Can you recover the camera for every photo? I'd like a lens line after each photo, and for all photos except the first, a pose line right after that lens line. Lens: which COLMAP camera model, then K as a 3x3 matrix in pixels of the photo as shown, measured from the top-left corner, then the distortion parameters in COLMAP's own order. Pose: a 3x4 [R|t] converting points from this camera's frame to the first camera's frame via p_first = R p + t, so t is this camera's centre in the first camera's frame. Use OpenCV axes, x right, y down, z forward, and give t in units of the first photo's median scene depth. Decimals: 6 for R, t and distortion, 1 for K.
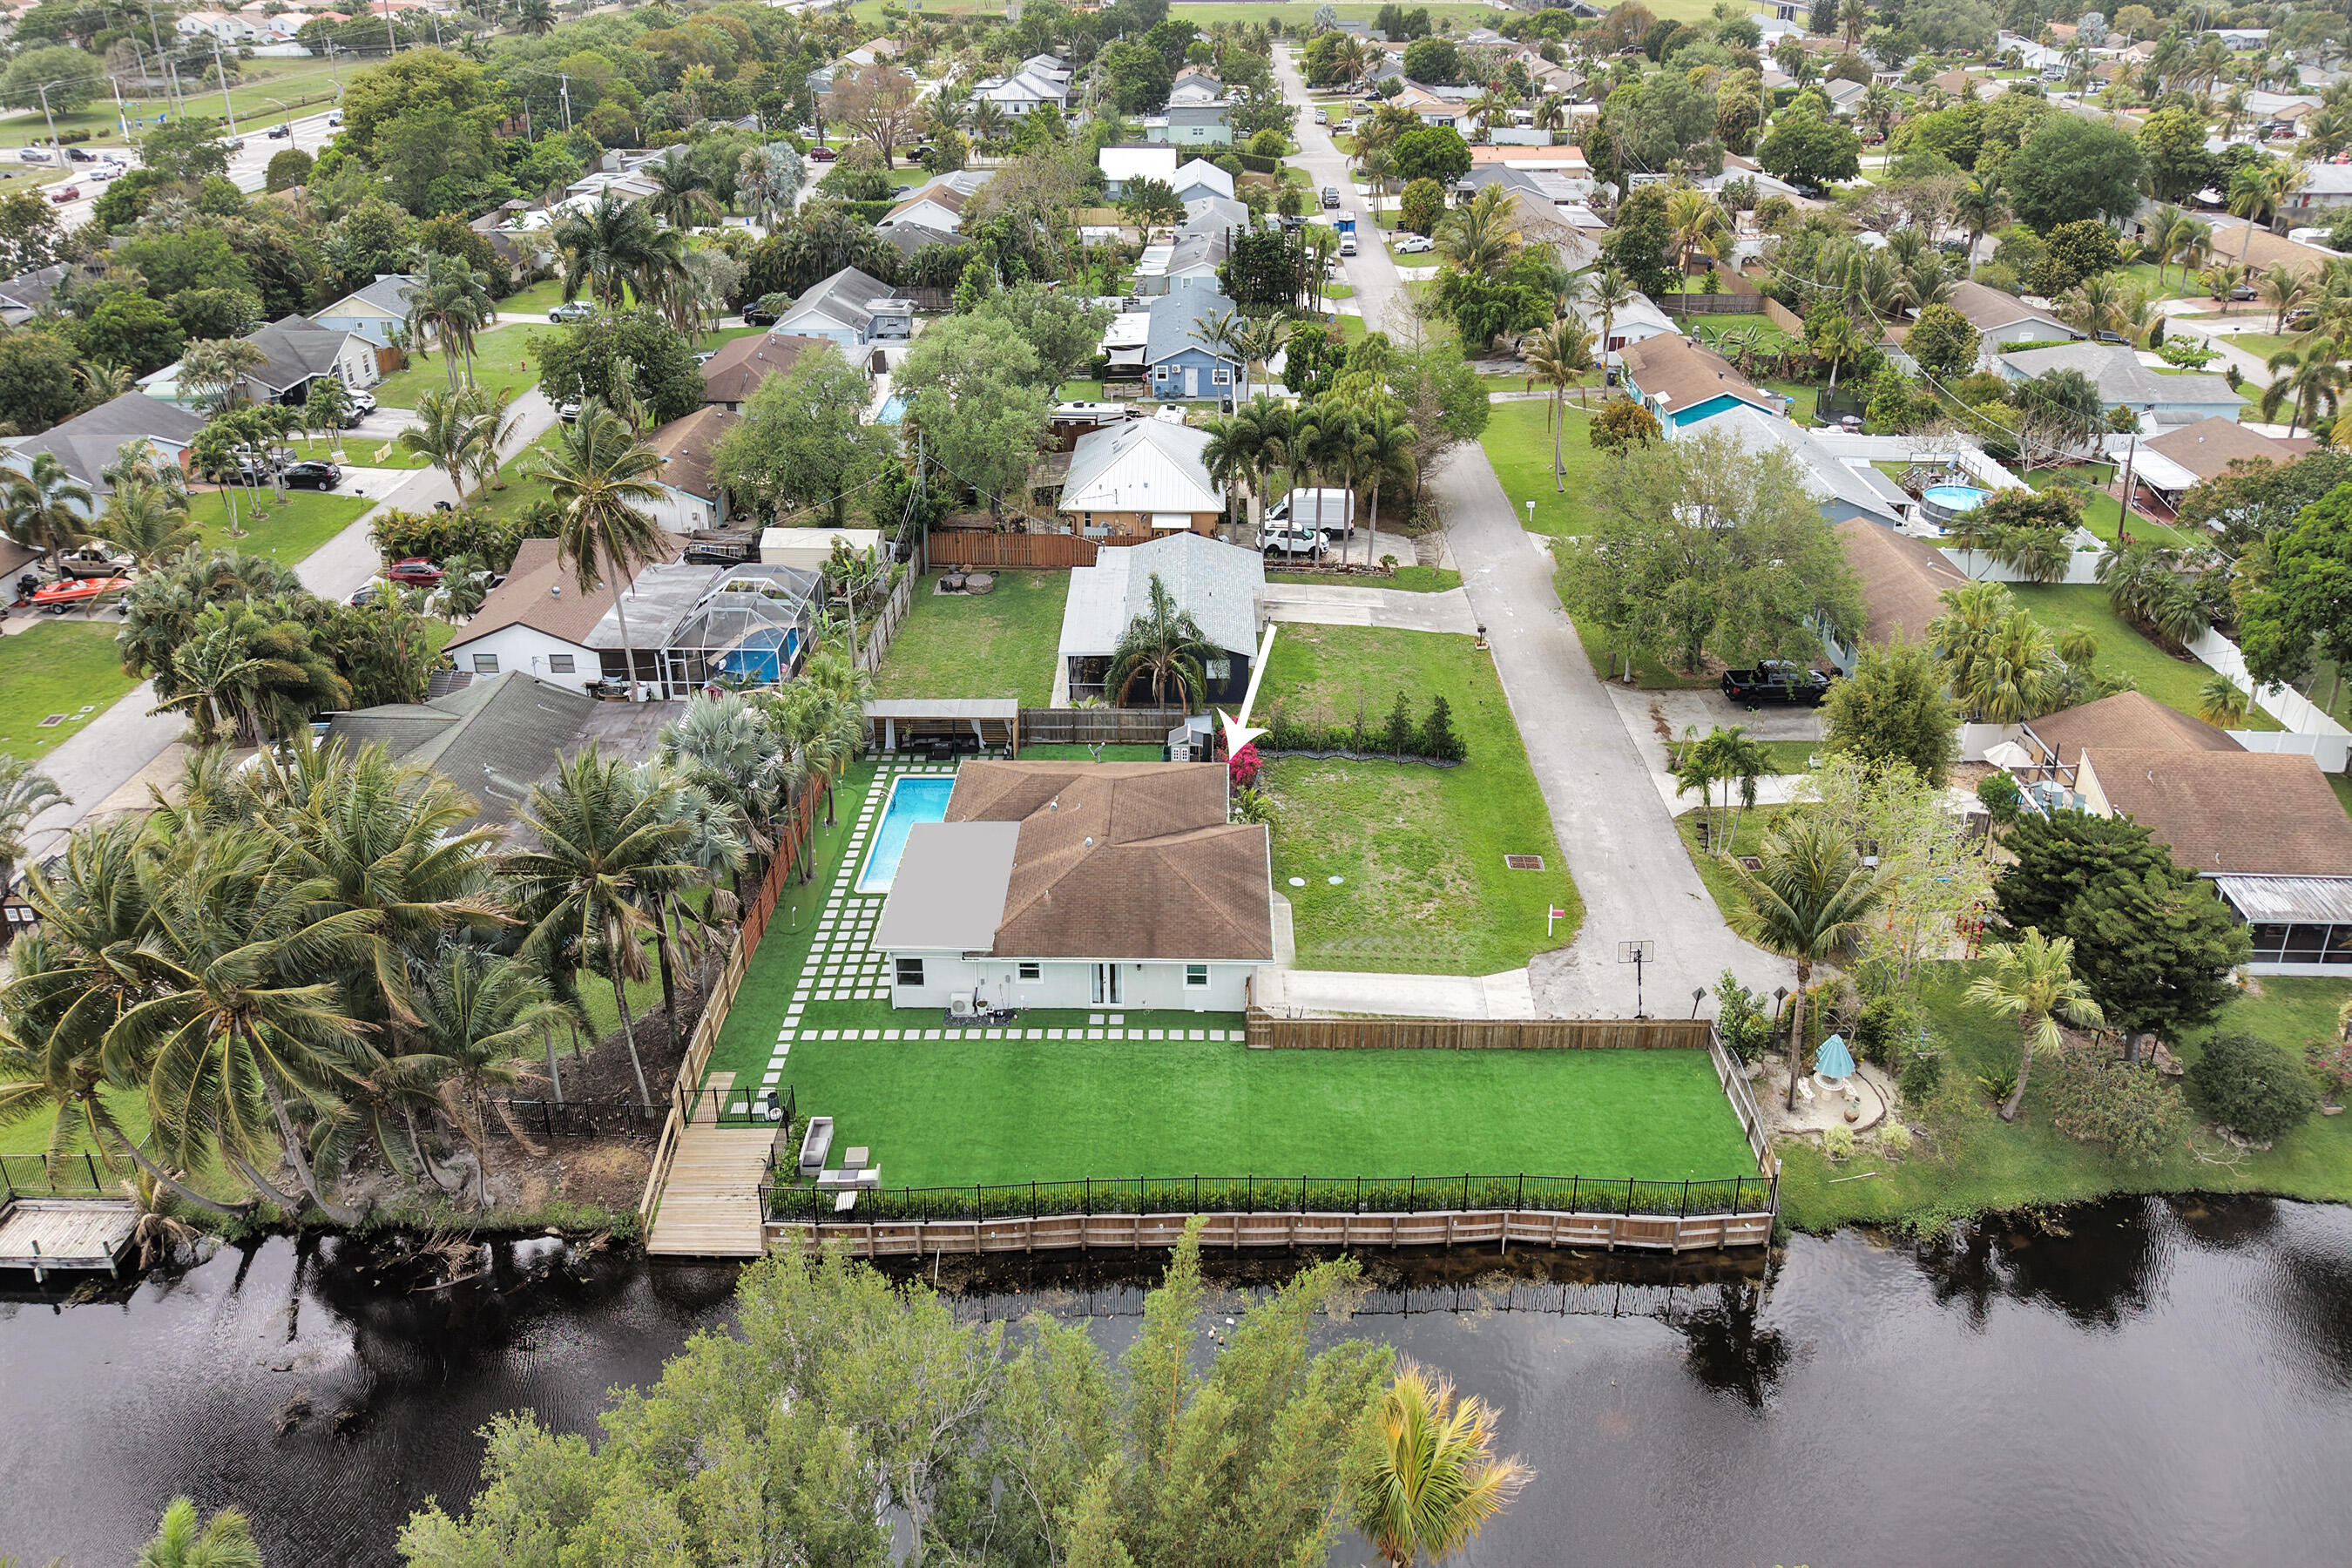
lens RADIAL K [[1588.3, 0, 1176.0], [0, 1588.3, 784.0], [0, 0, 1]] dist [0.001121, -0.001986]
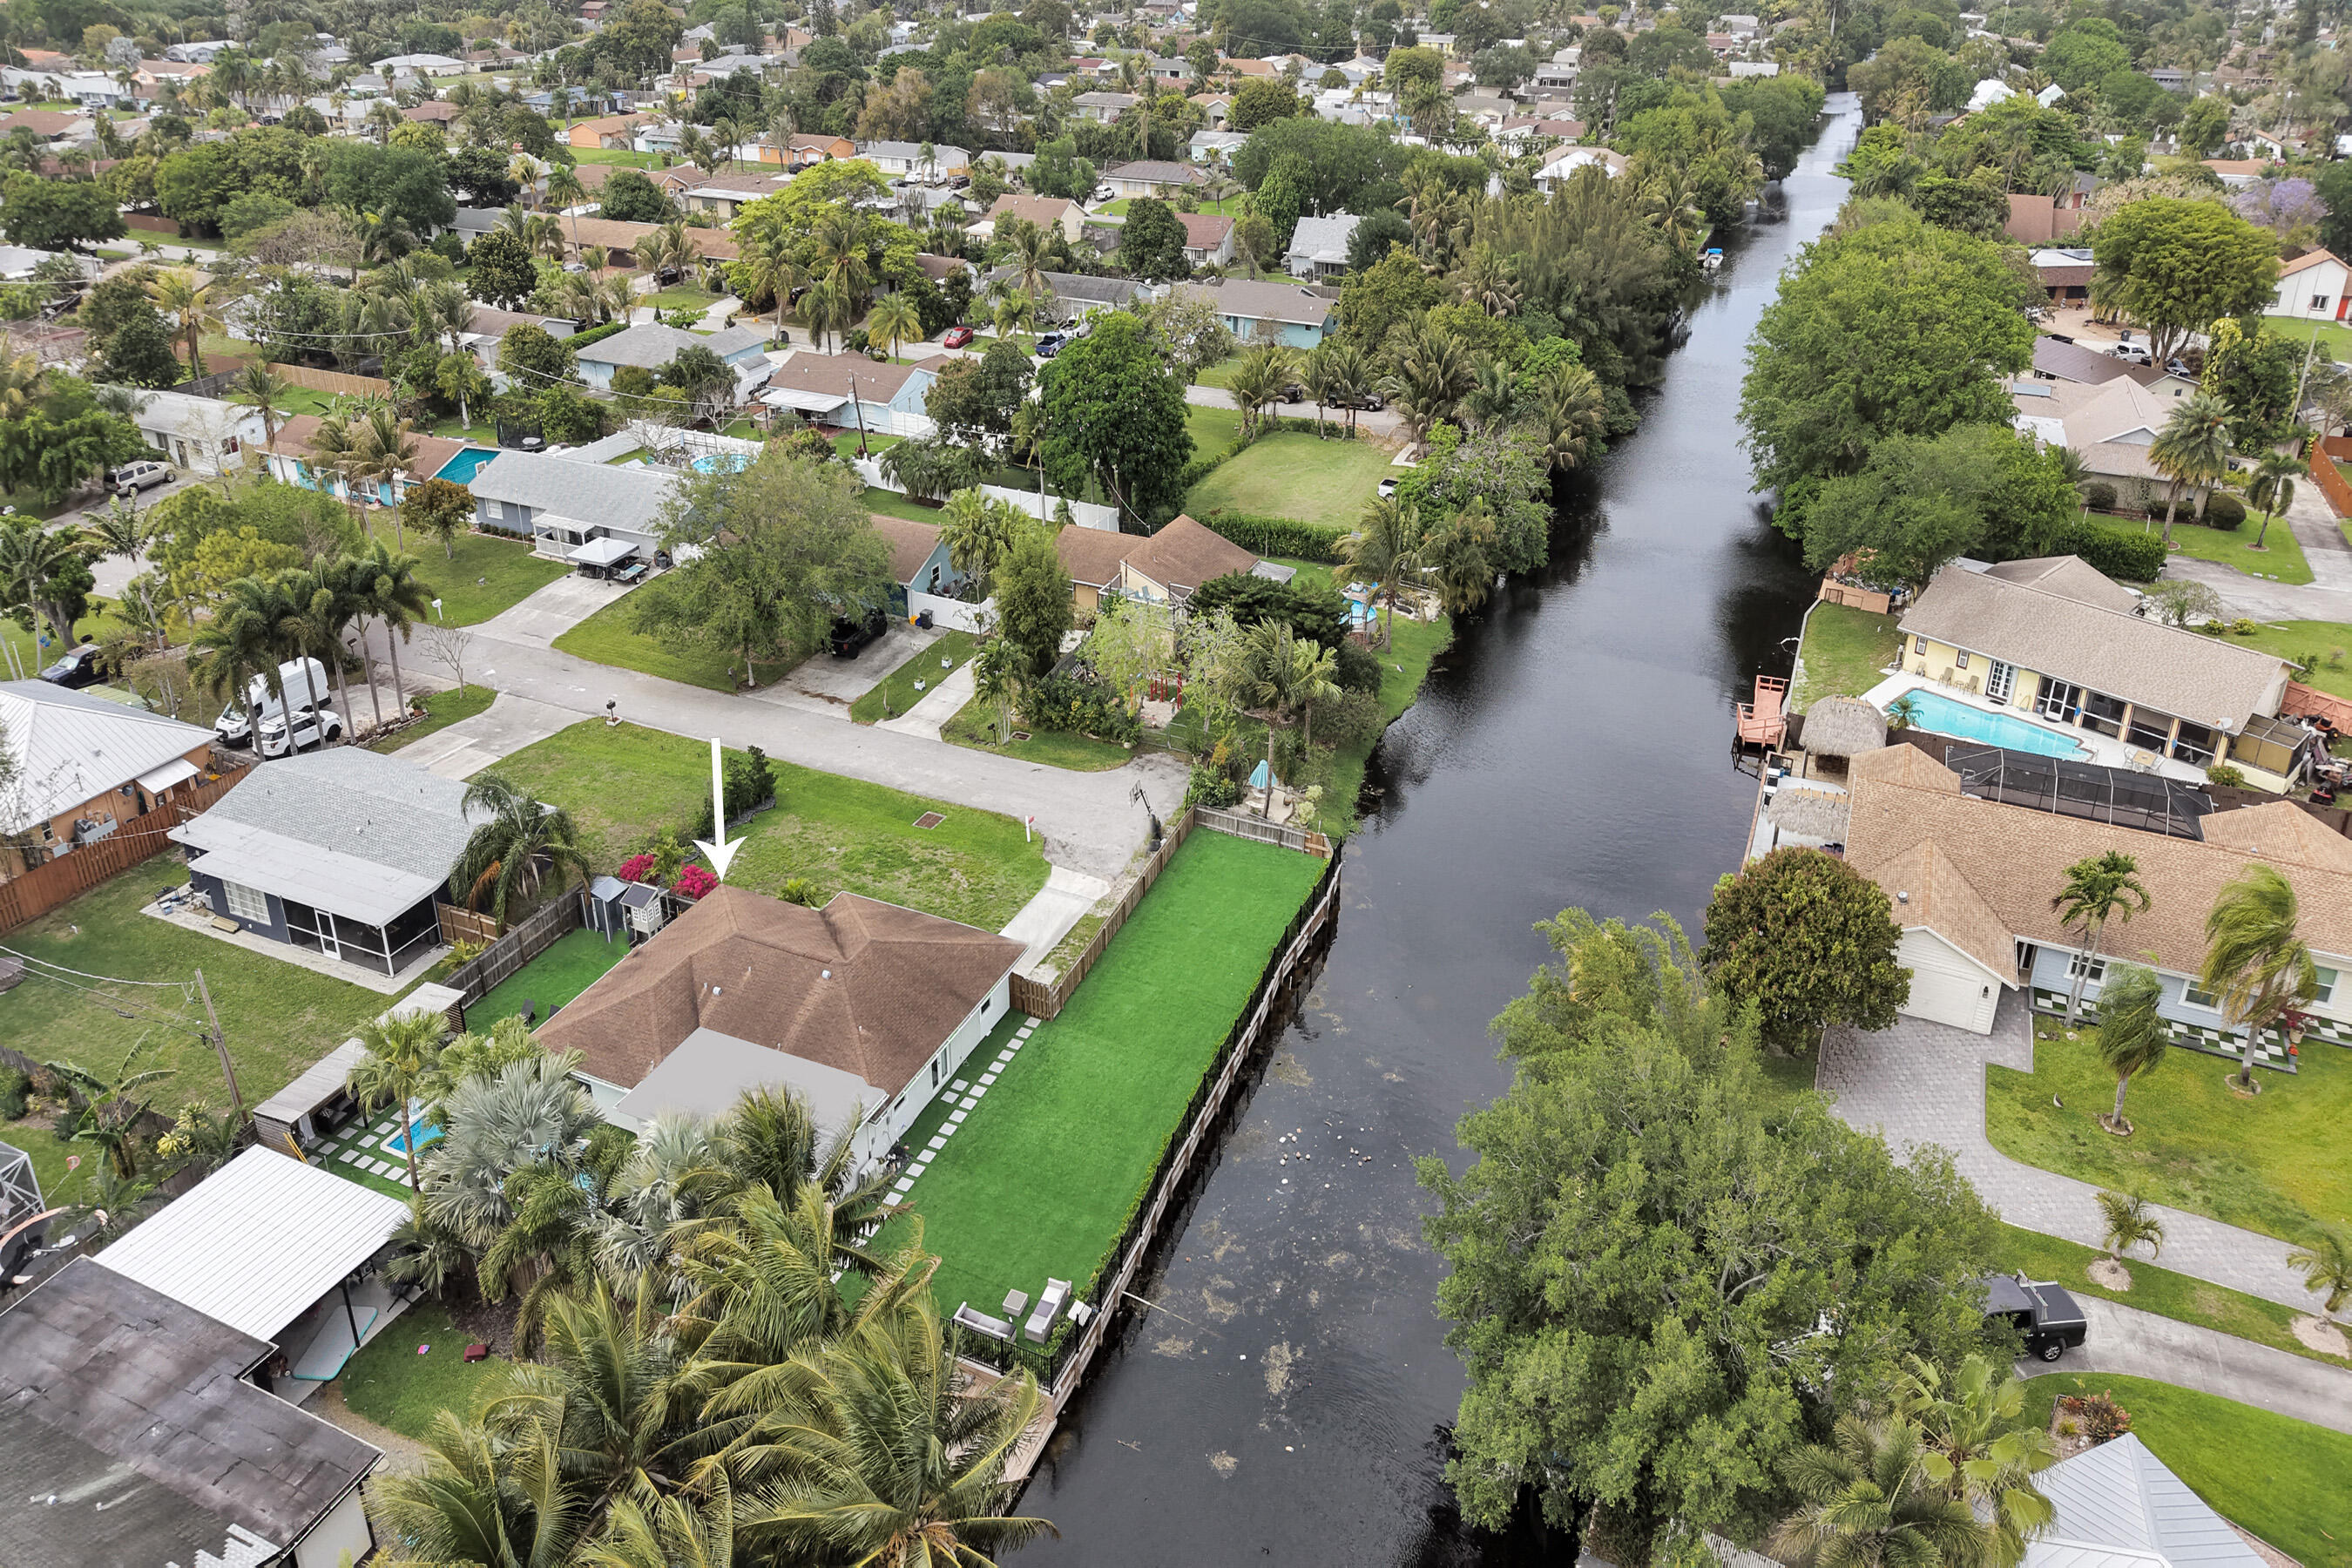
lens RADIAL K [[1588.3, 0, 1176.0], [0, 1588.3, 784.0], [0, 0, 1]] dist [0.001121, -0.001986]
pose [[0.375604, -0.457886, 0.805768, -0.509334], [0.457092, 0.847851, 0.268730, -0.162534], [-0.806219, 0.267374, 0.527752, 0.194516]]
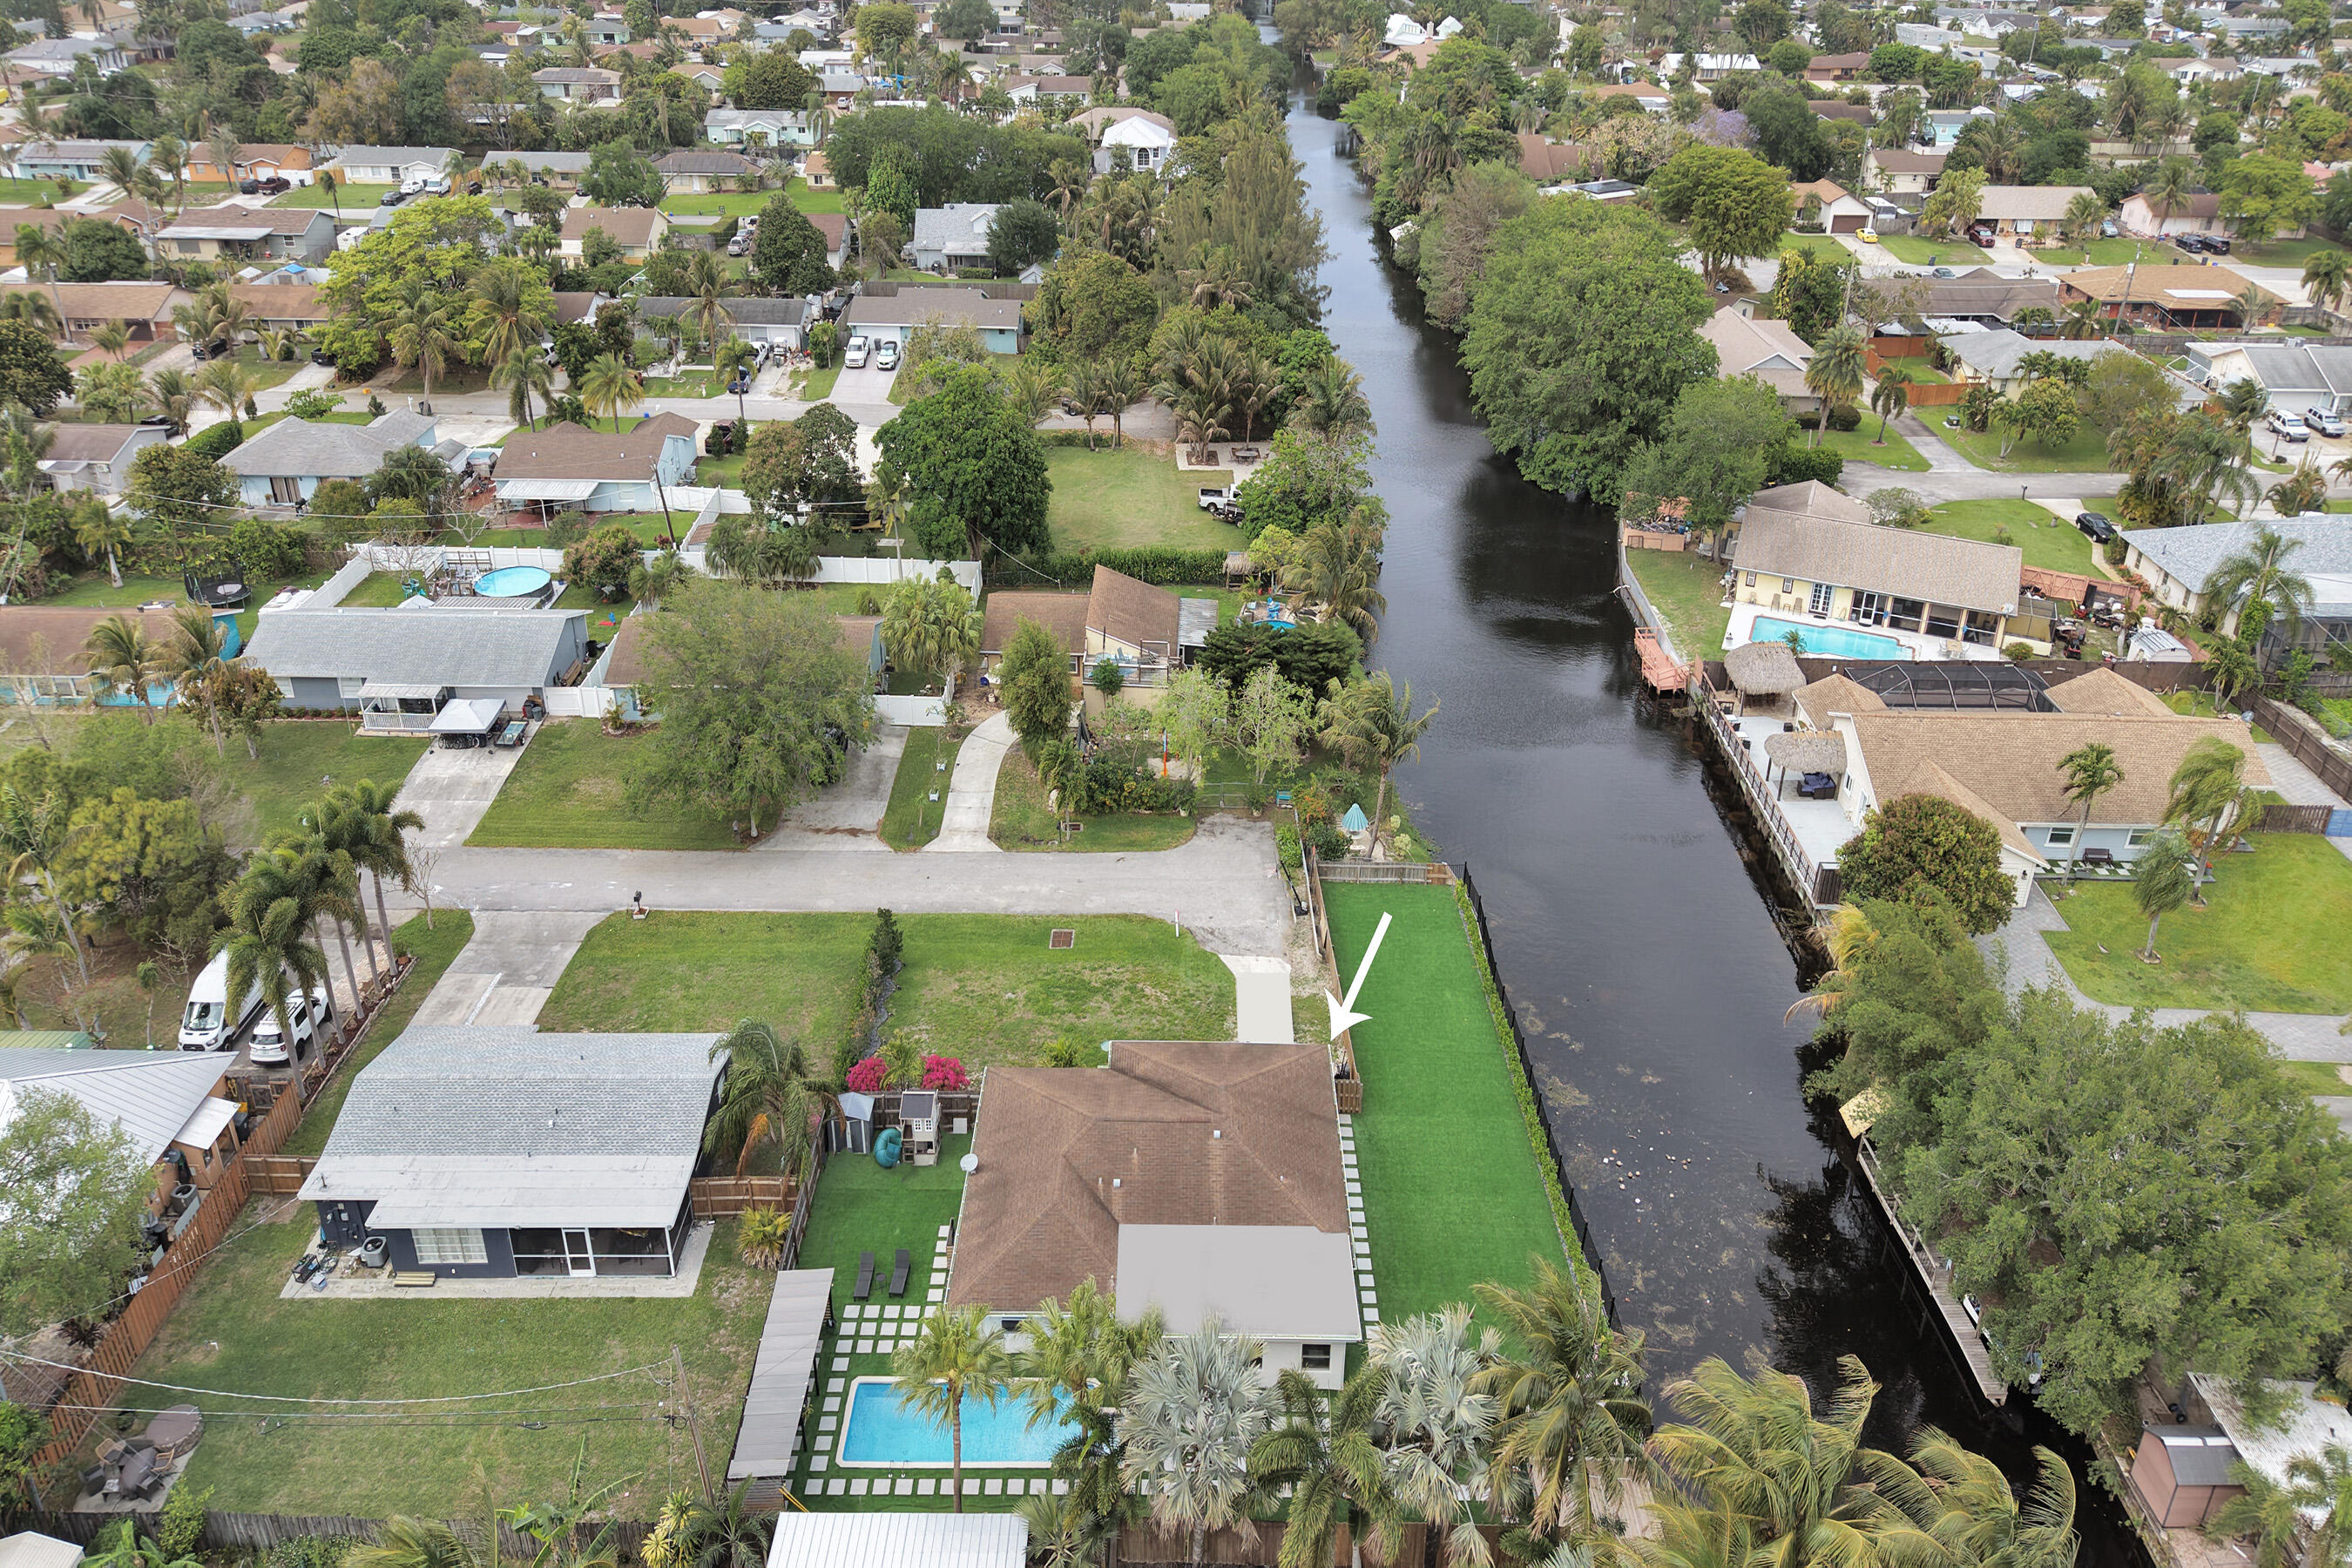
lens RADIAL K [[1606.2, 0, 1176.0], [0, 1606.2, 784.0], [0, 0, 1]] dist [-0.003999, -0.000202]
pose [[-0.047386, -0.533059, 0.844750, -0.550428], [0.480548, 0.729236, 0.487123, -0.438687], [-0.875687, 0.429026, 0.221605, 0.512087]]
